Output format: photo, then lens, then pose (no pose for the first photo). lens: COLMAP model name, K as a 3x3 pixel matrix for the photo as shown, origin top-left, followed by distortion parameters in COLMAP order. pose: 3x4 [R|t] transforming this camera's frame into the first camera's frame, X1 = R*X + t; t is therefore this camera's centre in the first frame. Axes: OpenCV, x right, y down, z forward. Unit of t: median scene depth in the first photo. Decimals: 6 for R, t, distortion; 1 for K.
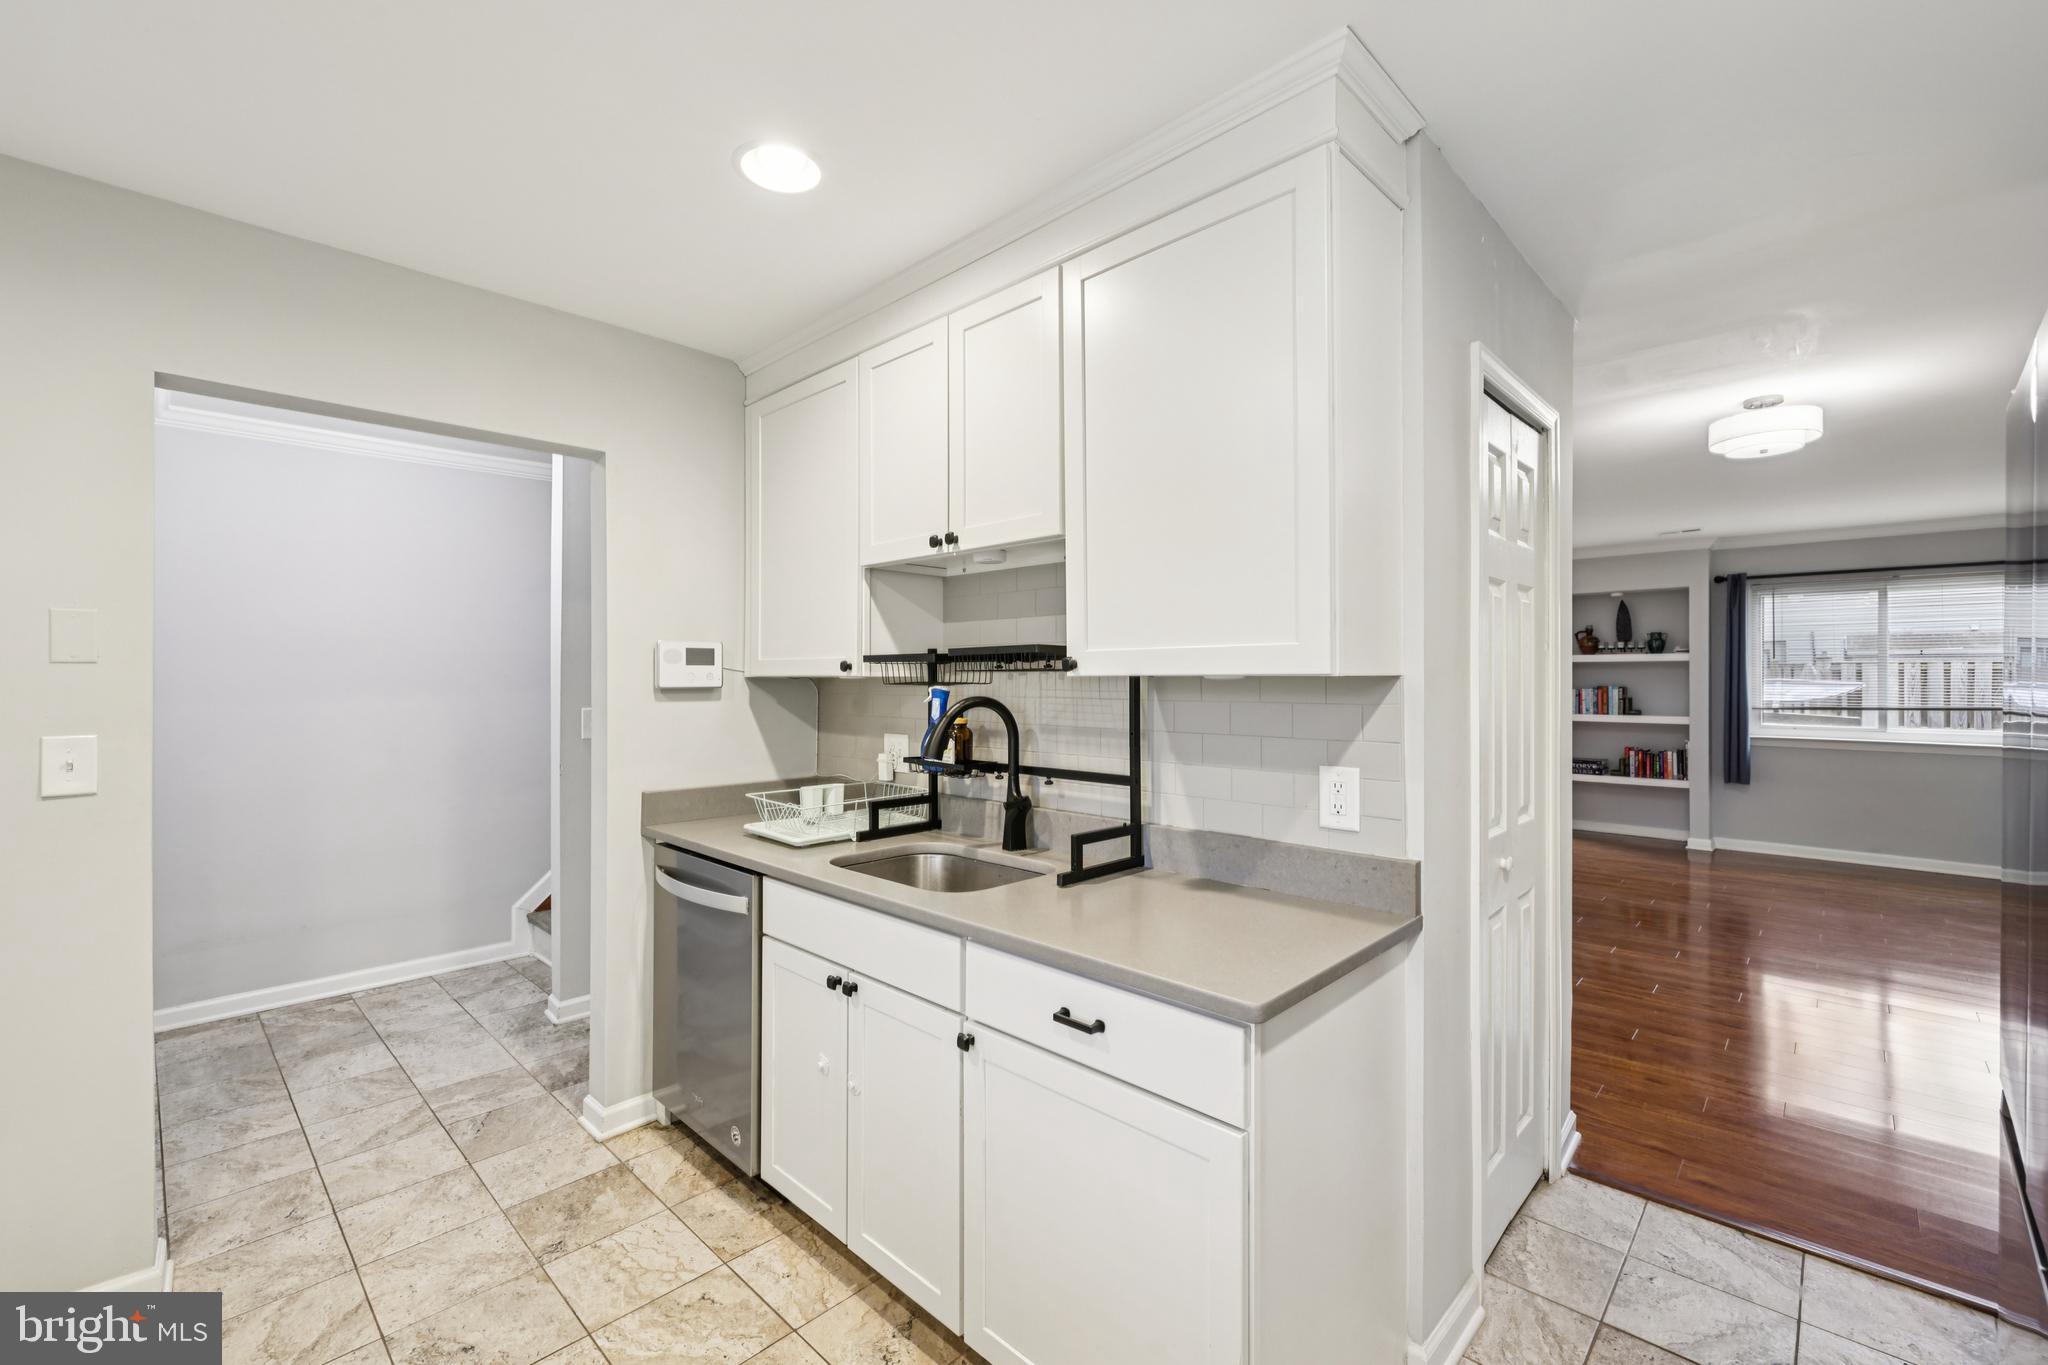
lens RADIAL K [[861.3, 0, 1014.9], [0, 861.3, 671.0], [0, 0, 1]] dist [-0.002864, 0.001373]
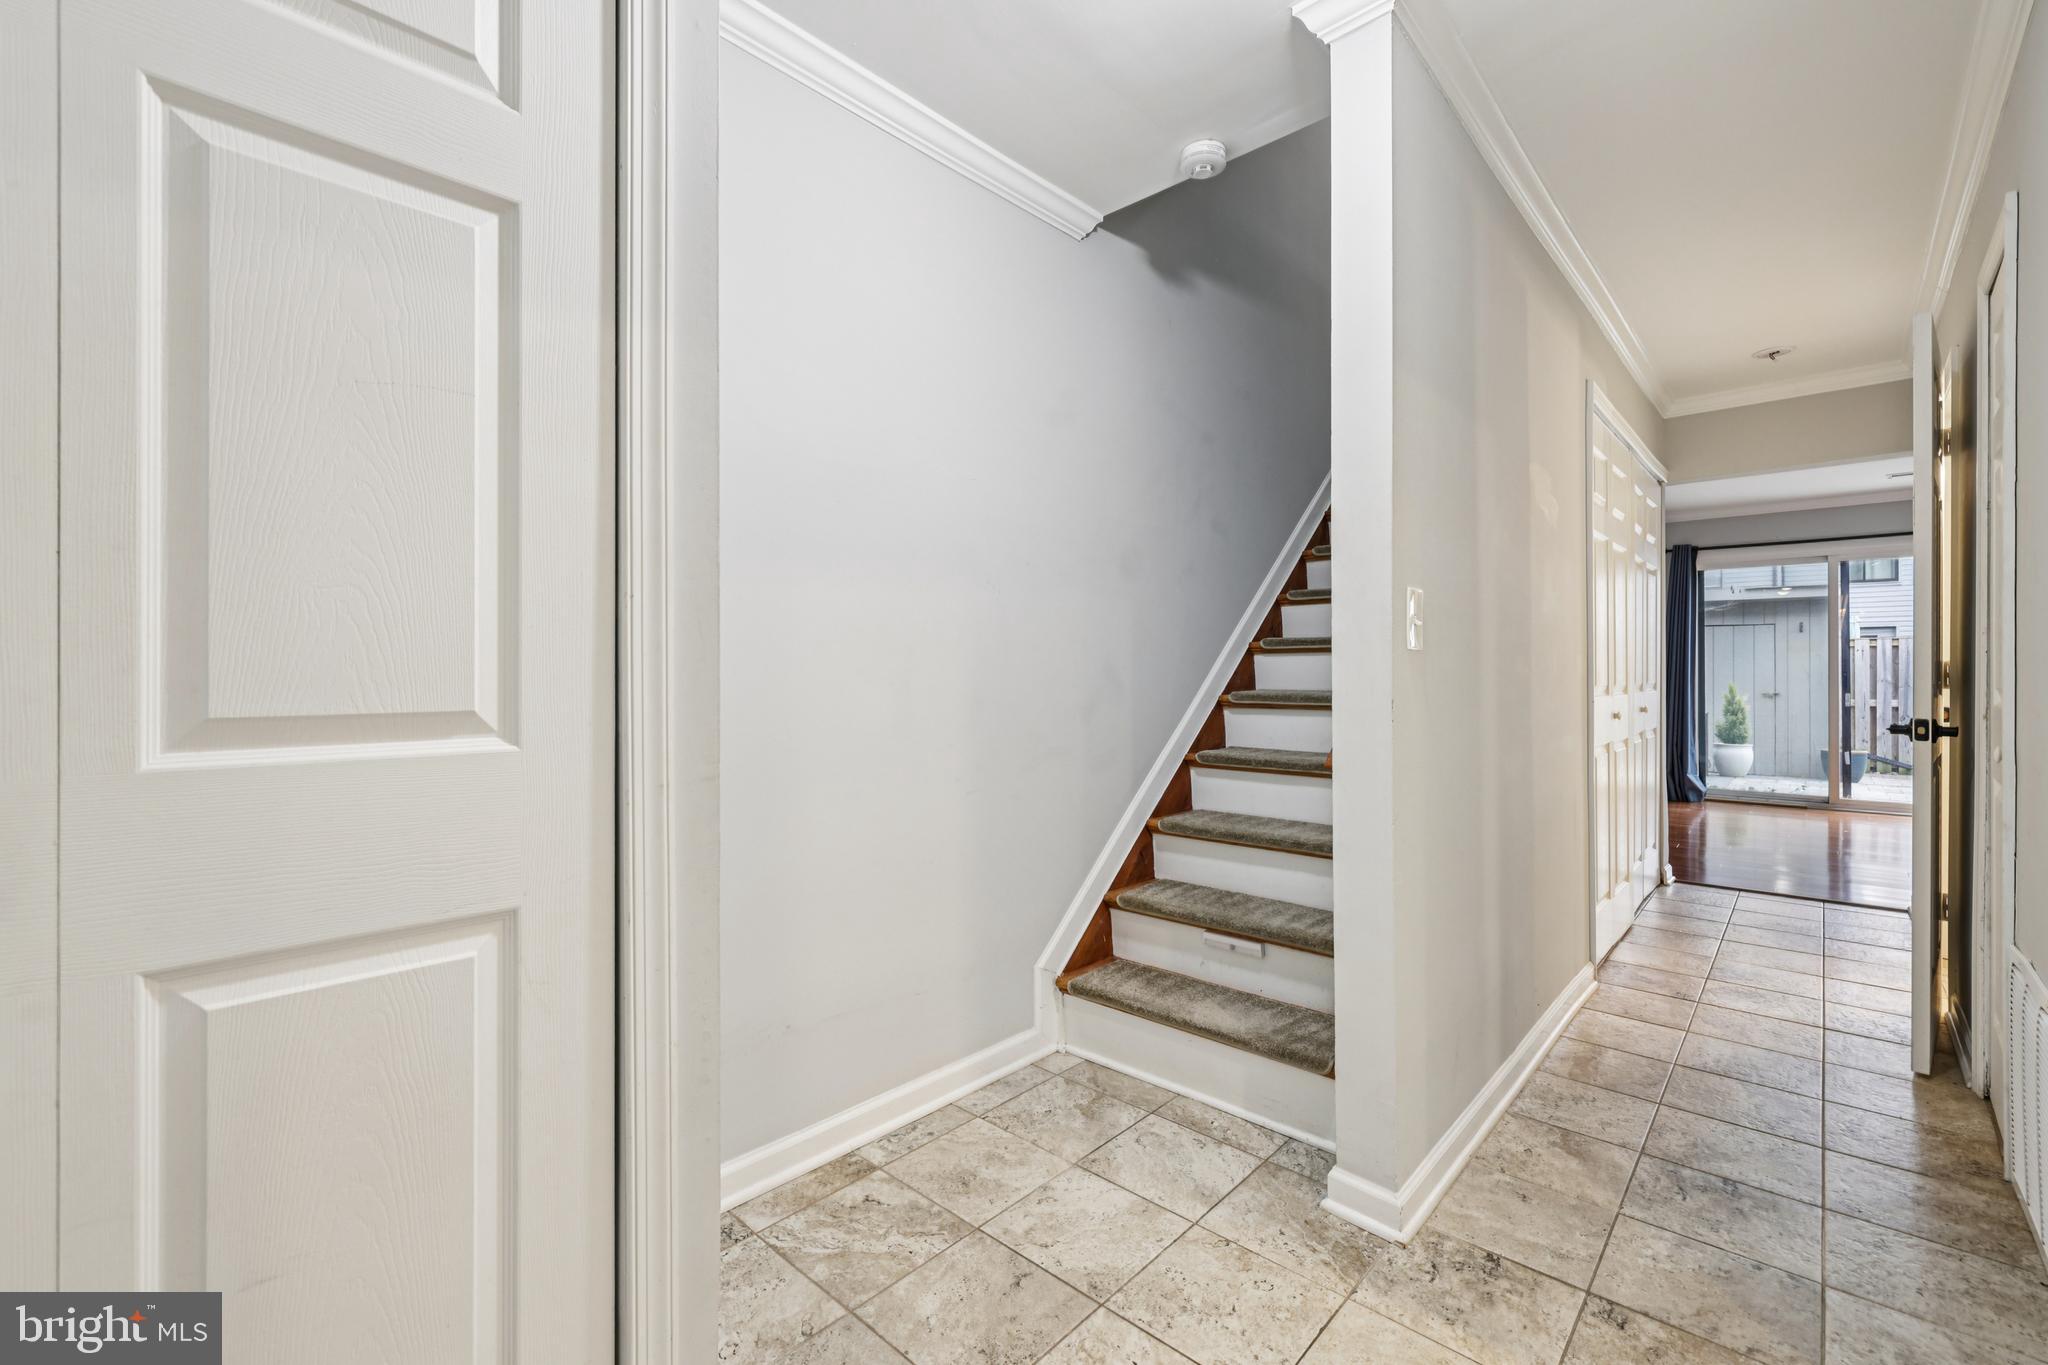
lens RADIAL K [[861.3, 0, 1013.0], [0, 861.3, 679.5], [0, 0, 1]] dist [-0.002864, 0.001373]
pose [[0.999865, -0.001895, 0.016310, -0.376495], [0.001718, 0.999939, 0.010909, 0.046434], [-0.016330, -0.010880, 0.999807, 0.264591]]
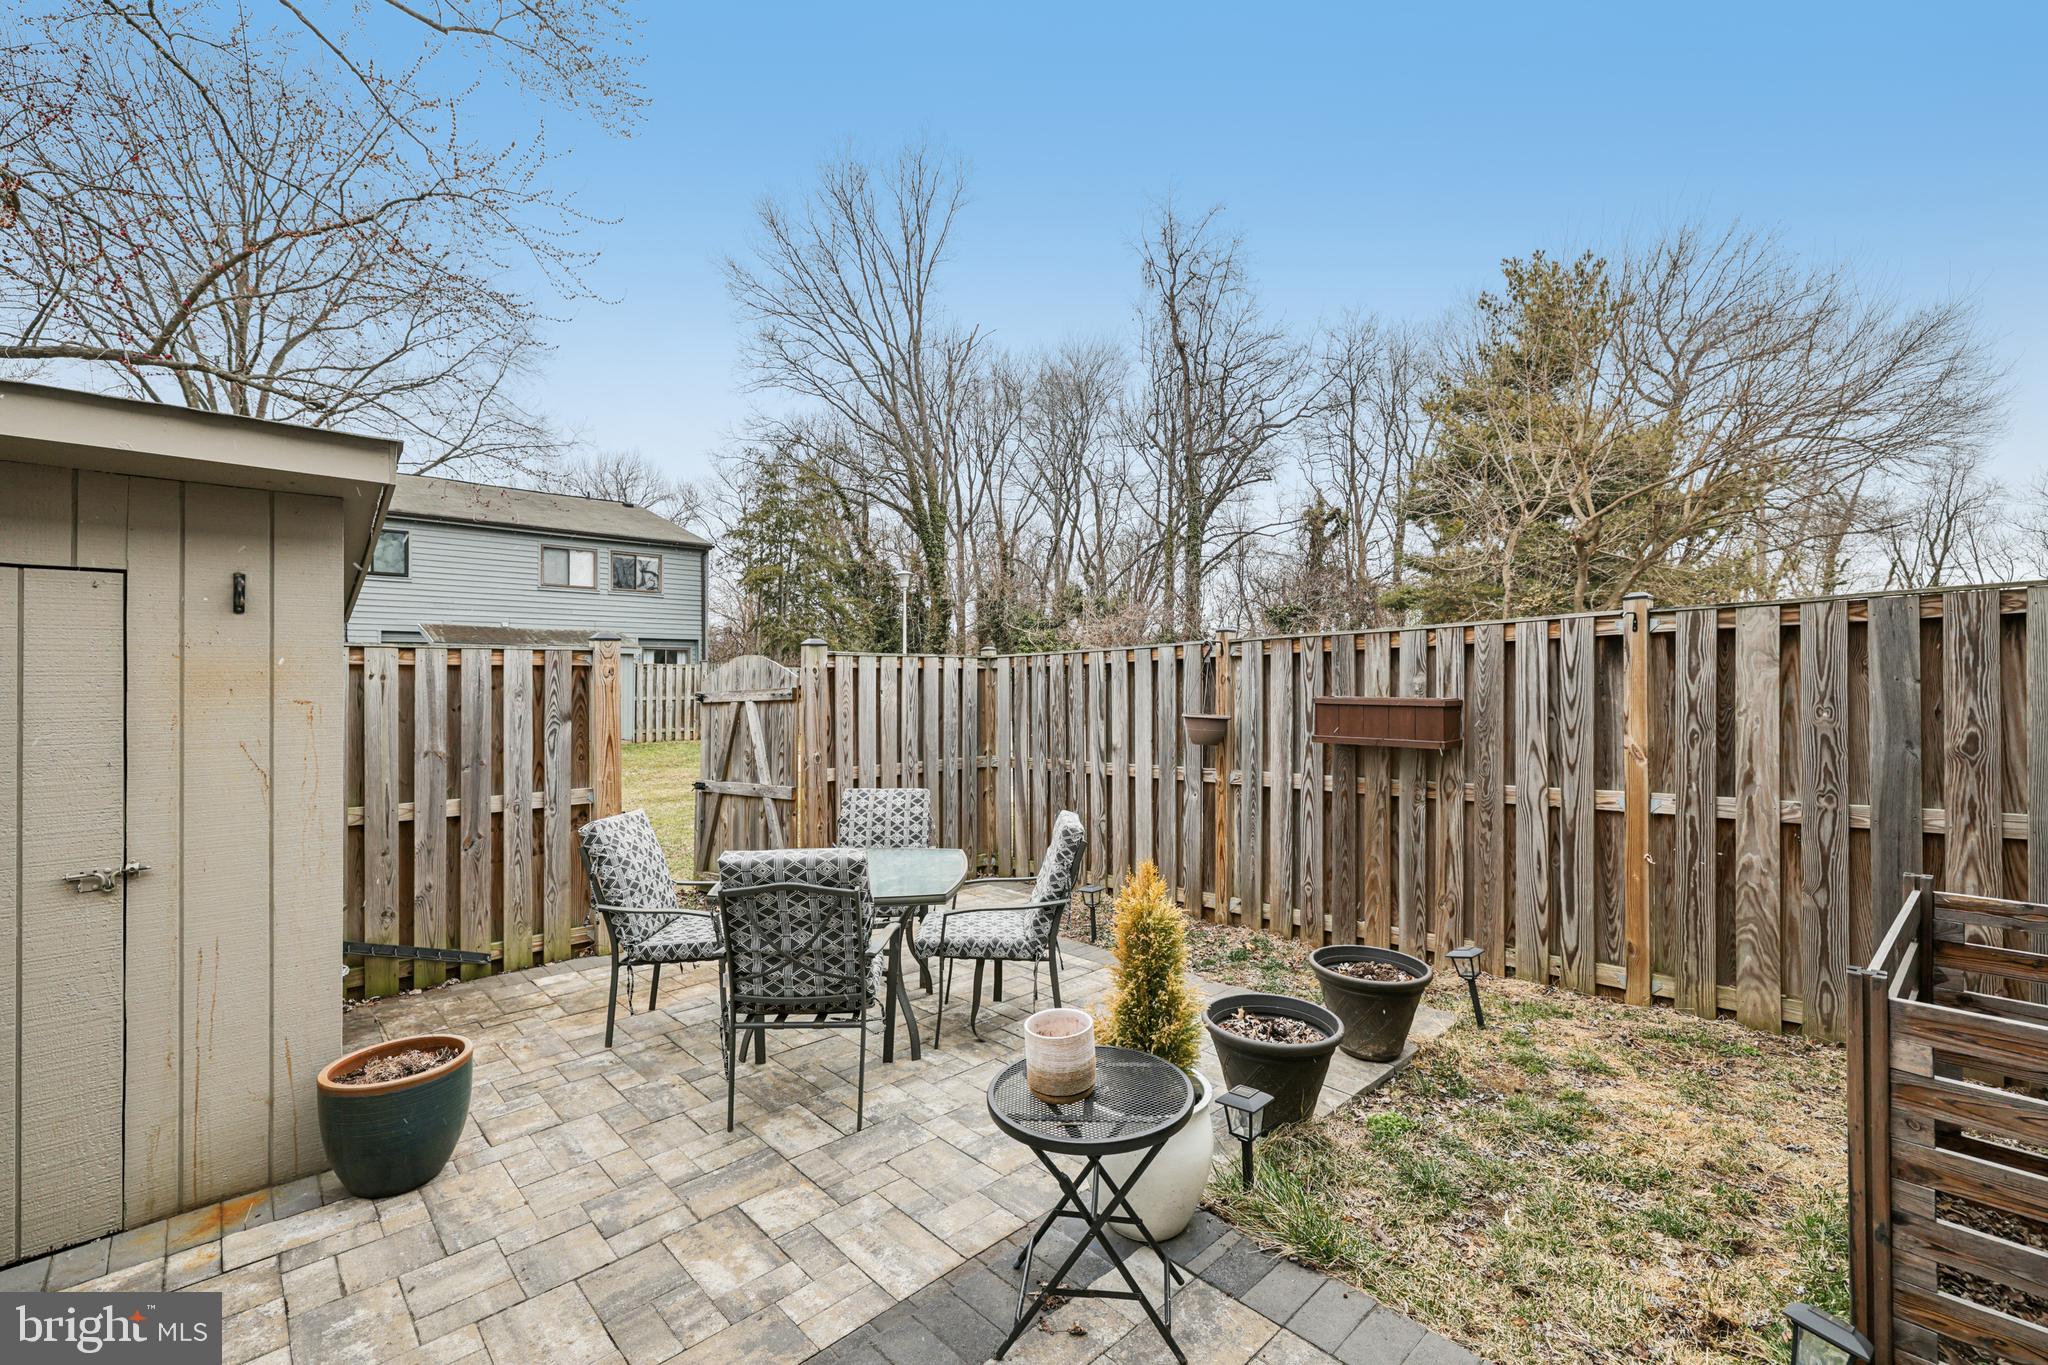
lens RADIAL K [[861.3, 0, 1032.6], [0, 861.3, 673.7], [0, 0, 1]] dist [-0.002864, 0.001373]
pose [[0.030705, 0.003713, 0.999522, 0.716146], [-0.009339, 0.999951, -0.003427, 0.005239], [-0.999485, -0.009229, 0.030738, 1.447822]]
